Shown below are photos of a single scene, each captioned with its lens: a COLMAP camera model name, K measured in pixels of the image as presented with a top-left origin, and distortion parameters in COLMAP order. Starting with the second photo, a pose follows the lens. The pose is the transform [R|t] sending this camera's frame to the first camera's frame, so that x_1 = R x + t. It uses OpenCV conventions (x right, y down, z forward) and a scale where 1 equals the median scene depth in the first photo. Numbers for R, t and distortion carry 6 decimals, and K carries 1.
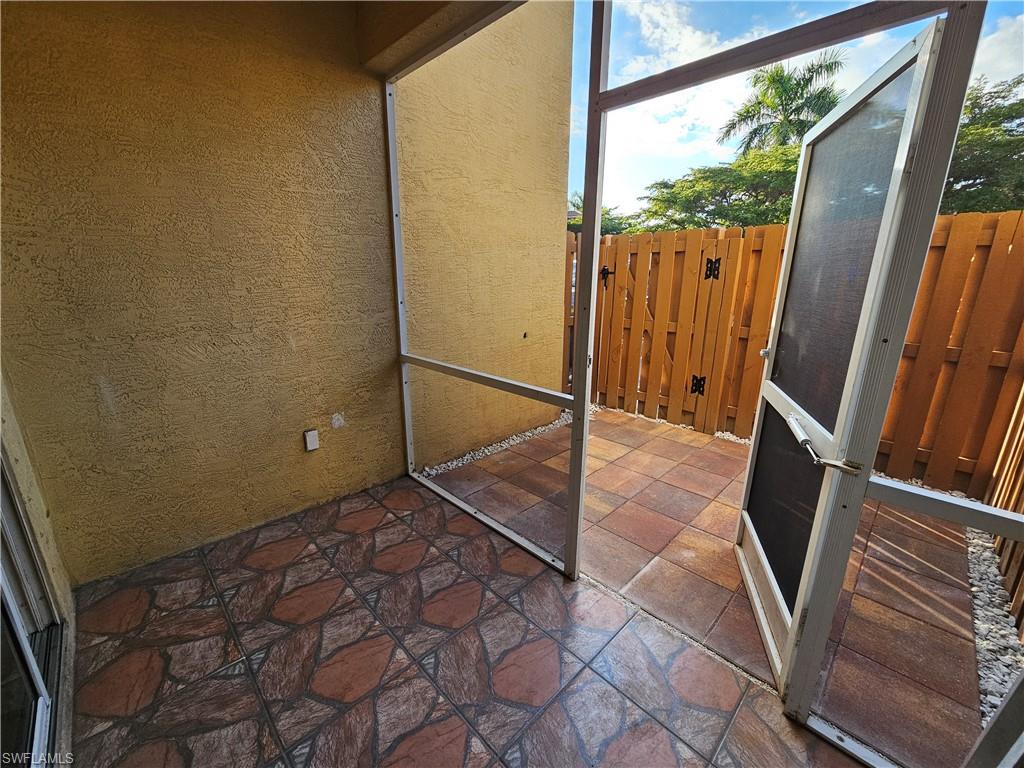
lens RADIAL K [[420.3, 0, 514.0], [0, 420.3, 389.0], [0, 0, 1]] dist [-0.002997, 0.001718]
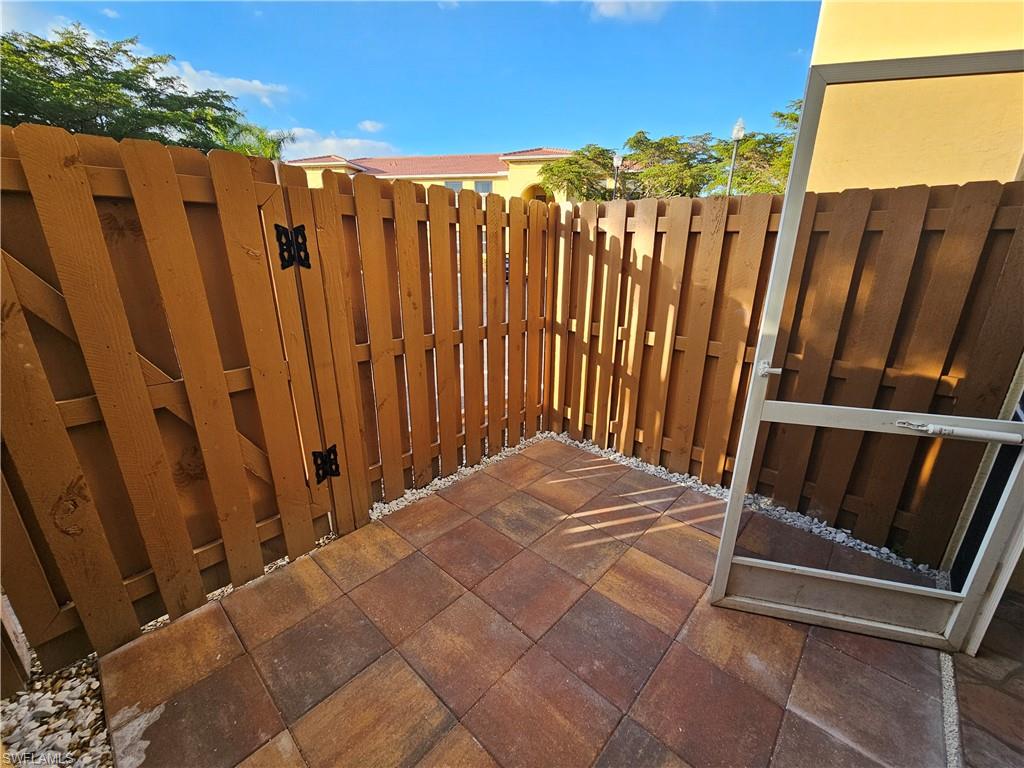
lens RADIAL K [[420.3, 0, 515.3], [0, 420.3, 385.8], [0, 0, 1]] dist [-0.002997, 0.001718]
pose [[-0.040616, -0.312325, 0.949107, -0.077708], [0.258209, 0.914344, 0.311936, -0.288822], [-0.965235, 0.257737, 0.043508, 0.991777]]
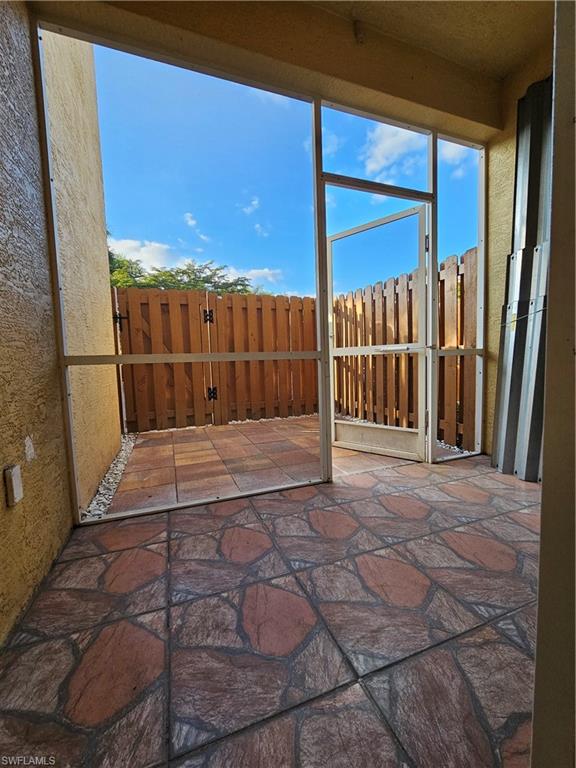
lens RADIAL K [[315.2, 0, 285.6], [0, 315.2, 385.3], [0, 0, 1]] dist [-0.002997, 0.001718]
pose [[0.412282, -0.086443, 0.906946, -0.623641], [0.274878, 0.960900, -0.033369, 0.096250], [-0.868600, 0.263057, 0.419923, 0.431804]]
